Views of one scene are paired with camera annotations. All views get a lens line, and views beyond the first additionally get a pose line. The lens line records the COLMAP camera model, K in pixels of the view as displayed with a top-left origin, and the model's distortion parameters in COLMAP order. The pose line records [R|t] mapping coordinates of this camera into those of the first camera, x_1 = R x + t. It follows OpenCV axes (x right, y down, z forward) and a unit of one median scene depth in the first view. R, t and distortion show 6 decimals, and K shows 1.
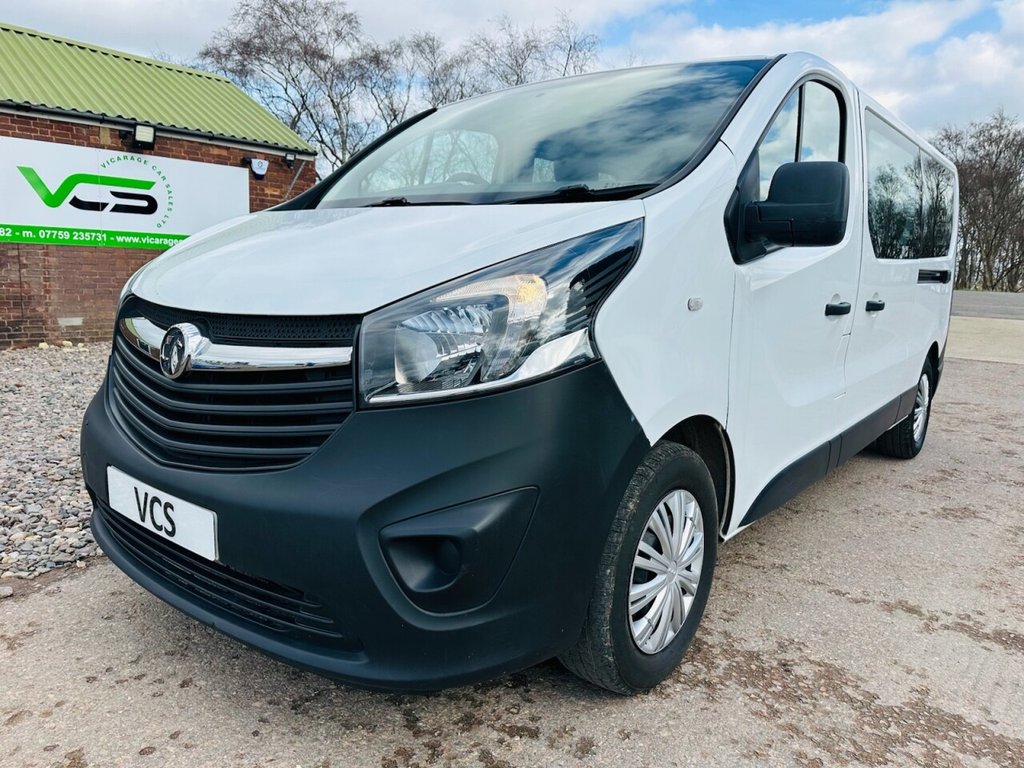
lens RADIAL K [[732.1, 0, 512.8], [0, 732.1, 380.9], [0, 0, 1]] dist [0.025663, -0.030076]
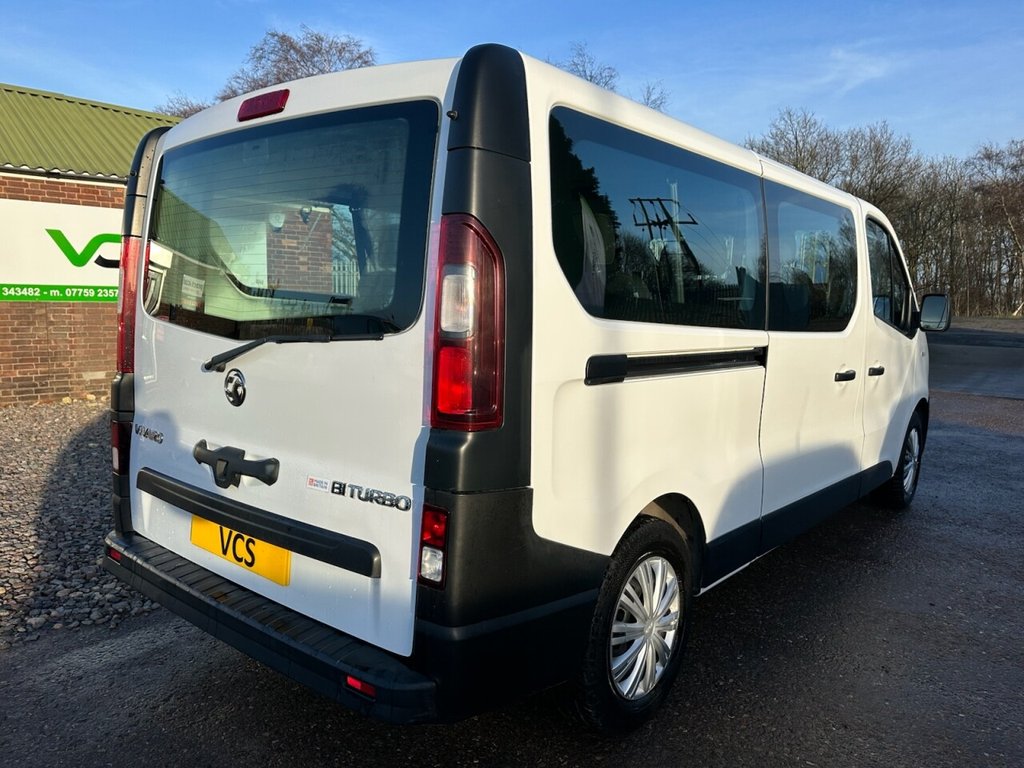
lens RADIAL K [[765.0, 0, 516.0], [0, 765.0, 381.0], [0, 0, 1]] dist [0.044583, -0.055125]
pose [[0.999353, -0.016058, -0.032193, 0.077323], [0.014667, 0.998967, -0.043004, -0.056295], [0.032850, 0.042504, 0.998556, -0.191430]]
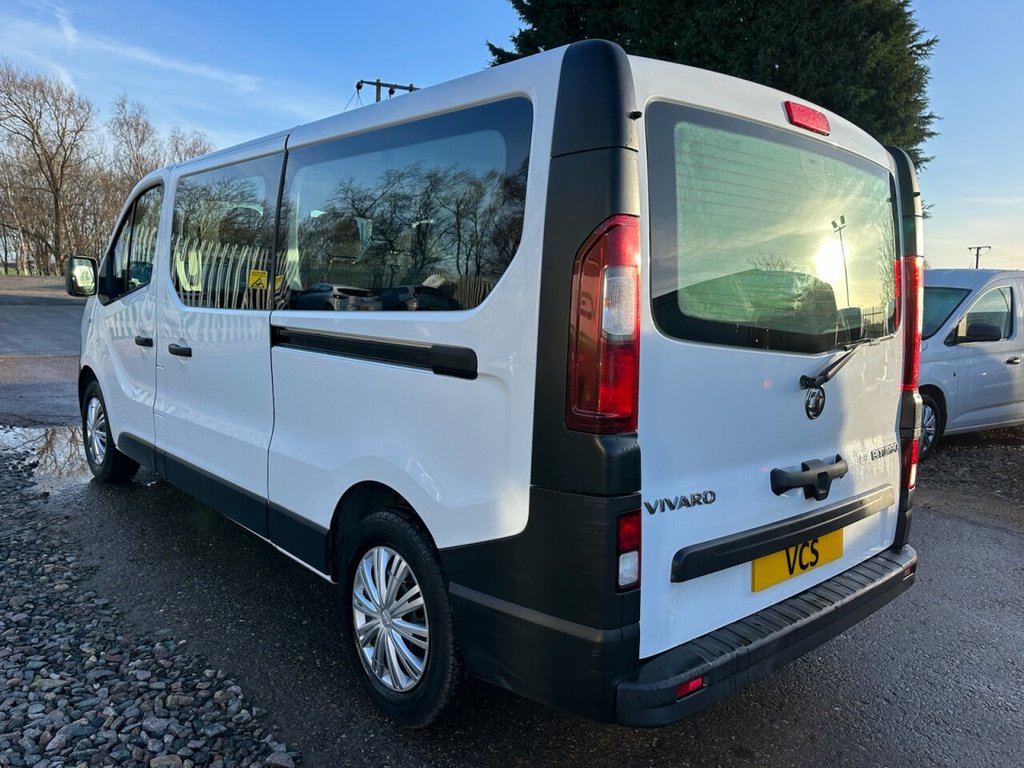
lens RADIAL K [[773.0, 0, 511.3], [0, 773.0, 382.2], [0, 0, 1]] dist [0.022893, -0.032574]
pose [[0.176345, -0.154125, 0.972187, -1.080117], [0.111864, 0.984405, 0.135771, -0.252857], [-0.977951, 0.084810, 0.190835, 0.750634]]
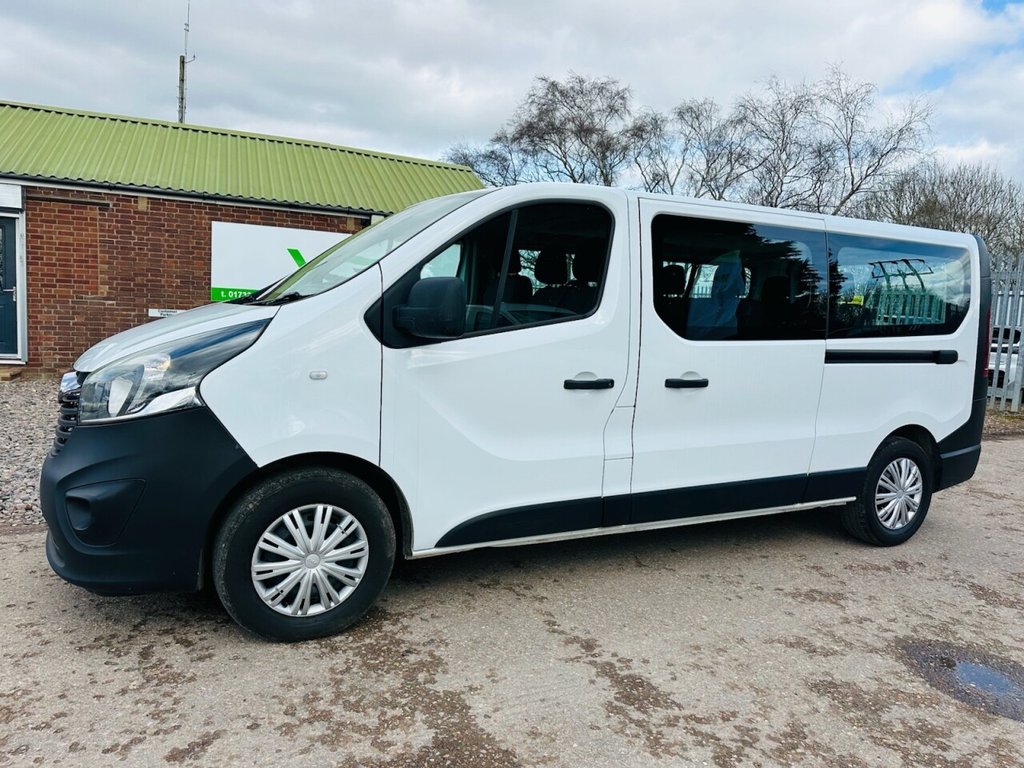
lens RADIAL K [[729.5, 0, 515.7], [0, 729.5, 382.0], [0, 0, 1]] dist [0.035226, -0.042386]
pose [[0.912503, 0.051165, -0.405857, 0.795580], [-0.079230, 0.995465, -0.052641, -0.029962], [0.401324, 0.080191, 0.912419, -0.117054]]
